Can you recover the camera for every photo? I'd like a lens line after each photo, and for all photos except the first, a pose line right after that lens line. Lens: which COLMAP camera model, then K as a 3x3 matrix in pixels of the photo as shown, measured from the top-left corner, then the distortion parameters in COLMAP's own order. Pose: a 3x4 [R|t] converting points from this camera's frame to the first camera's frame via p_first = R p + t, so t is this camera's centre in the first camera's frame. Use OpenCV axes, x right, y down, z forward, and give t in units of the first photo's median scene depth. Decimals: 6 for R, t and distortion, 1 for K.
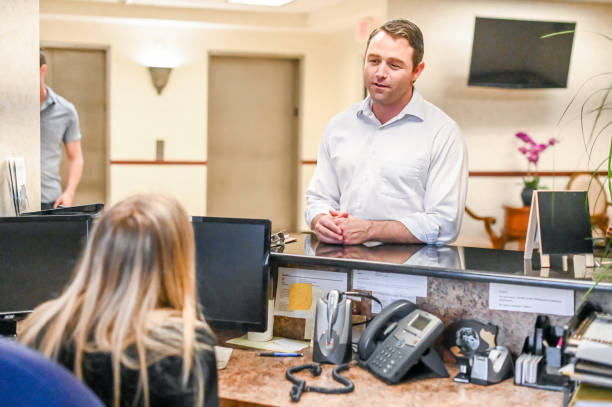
lens RADIAL K [[1068.9, 0, 306.0], [0, 1068.9, 203.5], [0, 0, 1]] dist [-0.023785, -0.076884]
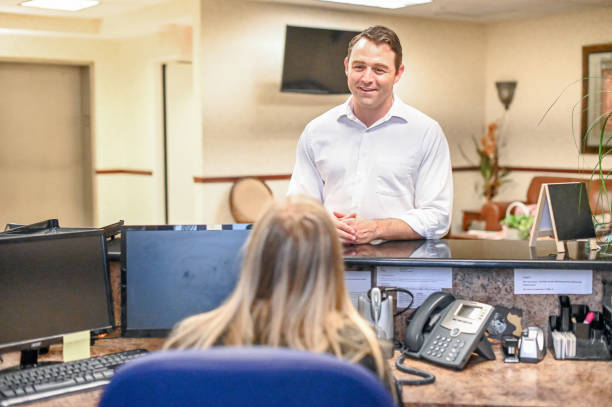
lens RADIAL K [[1068.9, 0, 306.0], [0, 1068.9, 203.5], [0, 0, 1]] dist [-0.023785, -0.076884]
pose [[0.926549, -0.043854, 0.373609, -0.420643], [0.047317, 0.998880, -0.000096, -0.002872], [-0.373186, 0.017767, 0.927586, 0.071081]]
